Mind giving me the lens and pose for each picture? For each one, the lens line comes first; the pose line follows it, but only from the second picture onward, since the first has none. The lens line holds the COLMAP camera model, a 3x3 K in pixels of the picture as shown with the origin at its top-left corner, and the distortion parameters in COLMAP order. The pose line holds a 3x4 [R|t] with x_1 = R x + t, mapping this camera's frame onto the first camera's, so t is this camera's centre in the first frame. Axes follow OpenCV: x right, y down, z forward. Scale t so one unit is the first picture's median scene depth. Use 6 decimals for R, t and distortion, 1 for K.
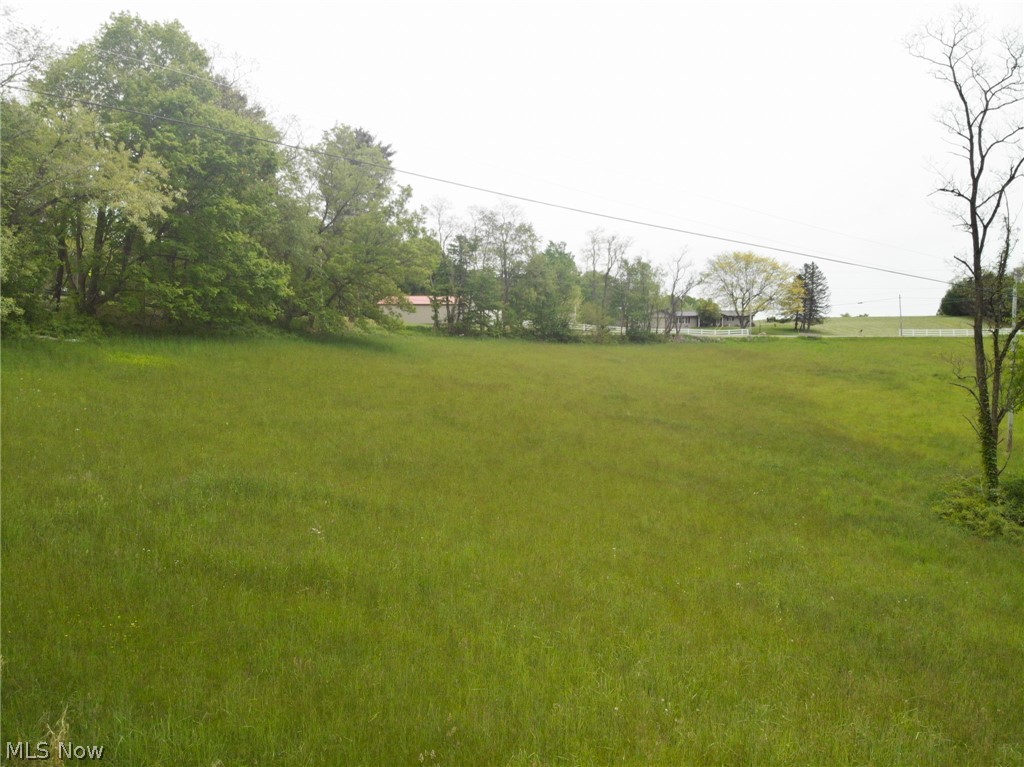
lens RADIAL K [[704.0, 0, 475.7], [0, 704.0, 388.0], [0, 0, 1]] dist [0.001154, -0.144549]
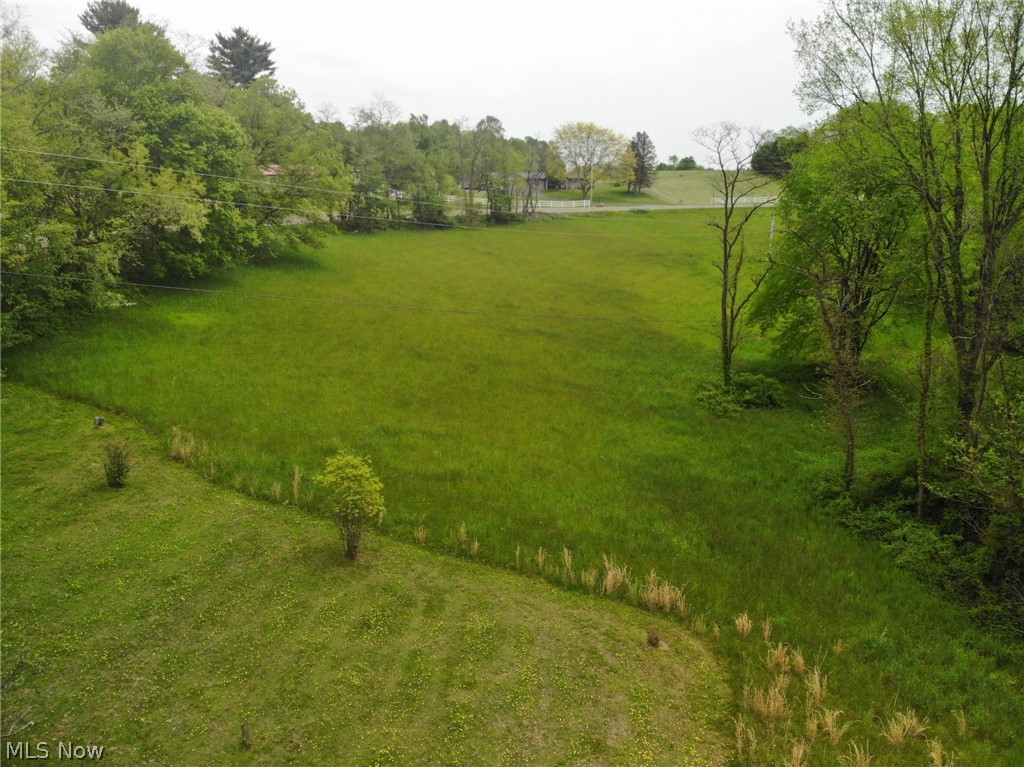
lens RADIAL K [[738.8, 0, 512.0], [0, 738.8, 383.5], [0, 0, 1]] dist [-0.039294, -0.004732]
pose [[0.961577, -0.074721, 0.264173, -0.136933], [0.011776, 0.972589, 0.232233, -0.133188], [-0.274284, -0.220199, 0.936099, -0.294627]]
